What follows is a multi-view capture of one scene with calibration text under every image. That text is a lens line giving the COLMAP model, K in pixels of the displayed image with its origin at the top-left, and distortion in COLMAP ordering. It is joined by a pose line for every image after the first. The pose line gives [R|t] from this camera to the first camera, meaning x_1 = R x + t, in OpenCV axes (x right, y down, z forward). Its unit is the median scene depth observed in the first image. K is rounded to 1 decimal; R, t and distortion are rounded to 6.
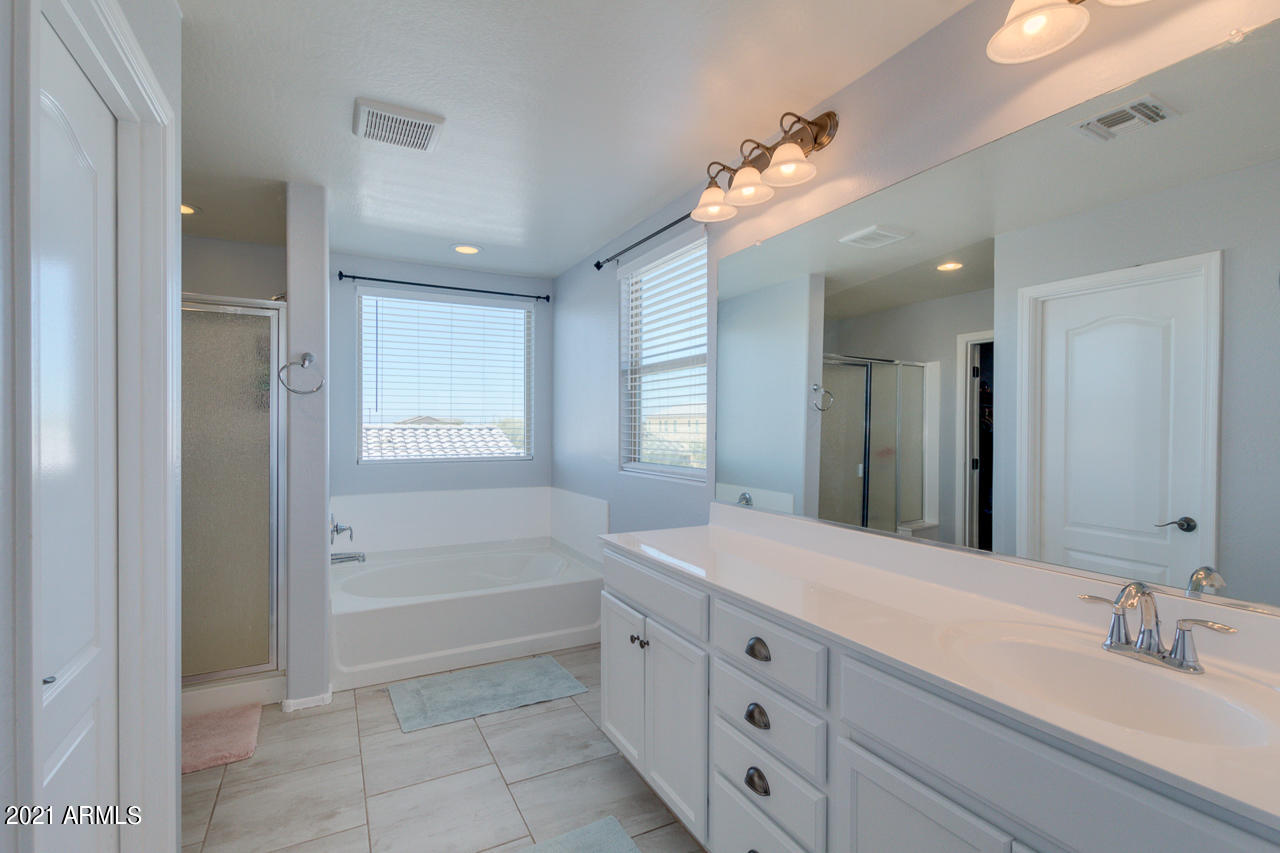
lens RADIAL K [[575.1, 0, 646.5], [0, 575.1, 430.9], [0, 0, 1]] dist [0.003649, 0.000053]
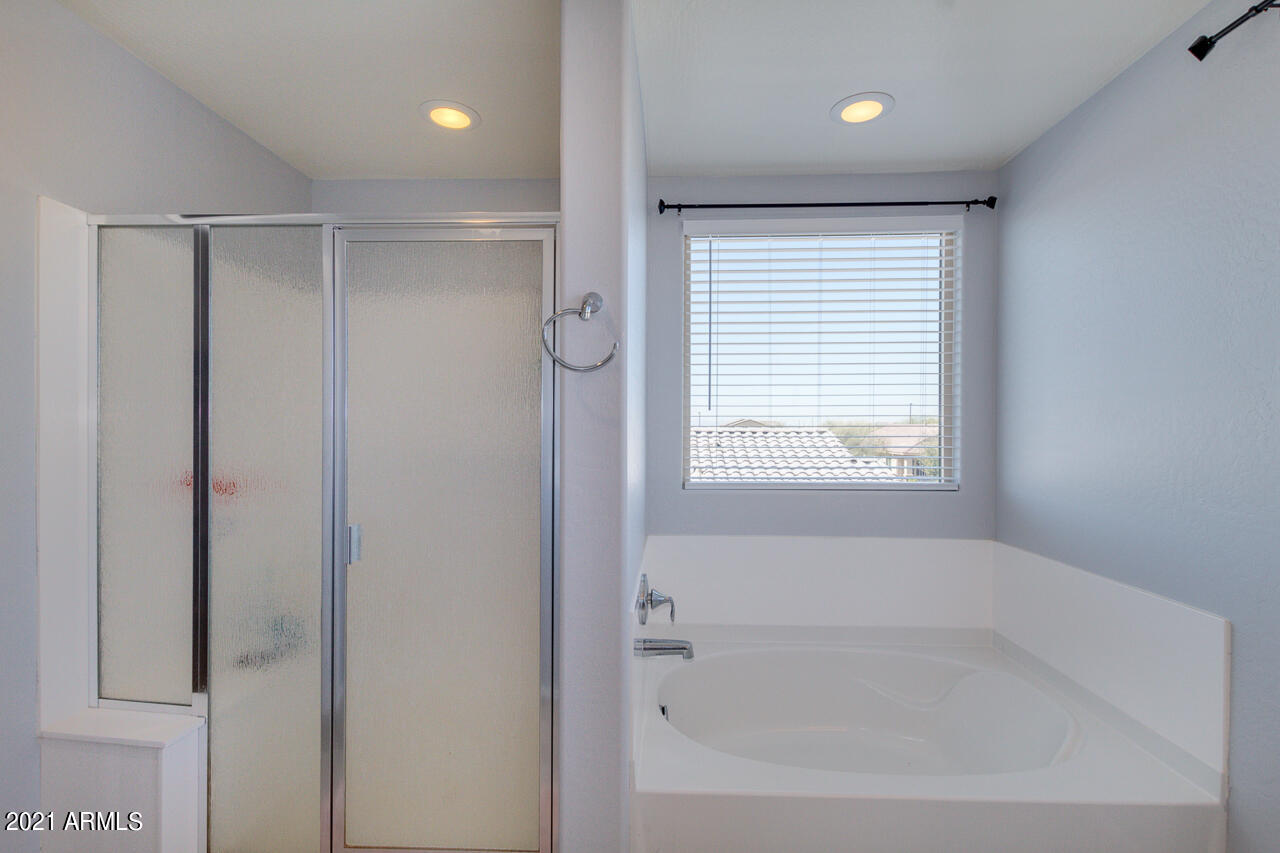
lens RADIAL K [[575.1, 0, 641.3], [0, 575.1, 428.8], [0, 0, 1]] dist [0.003649, 0.000053]
pose [[0.853037, -0.000062, -0.521851, -0.196977], [-0.004094, 0.999968, -0.006810, -0.007573], [0.521835, 0.007946, 0.853010, 0.408219]]
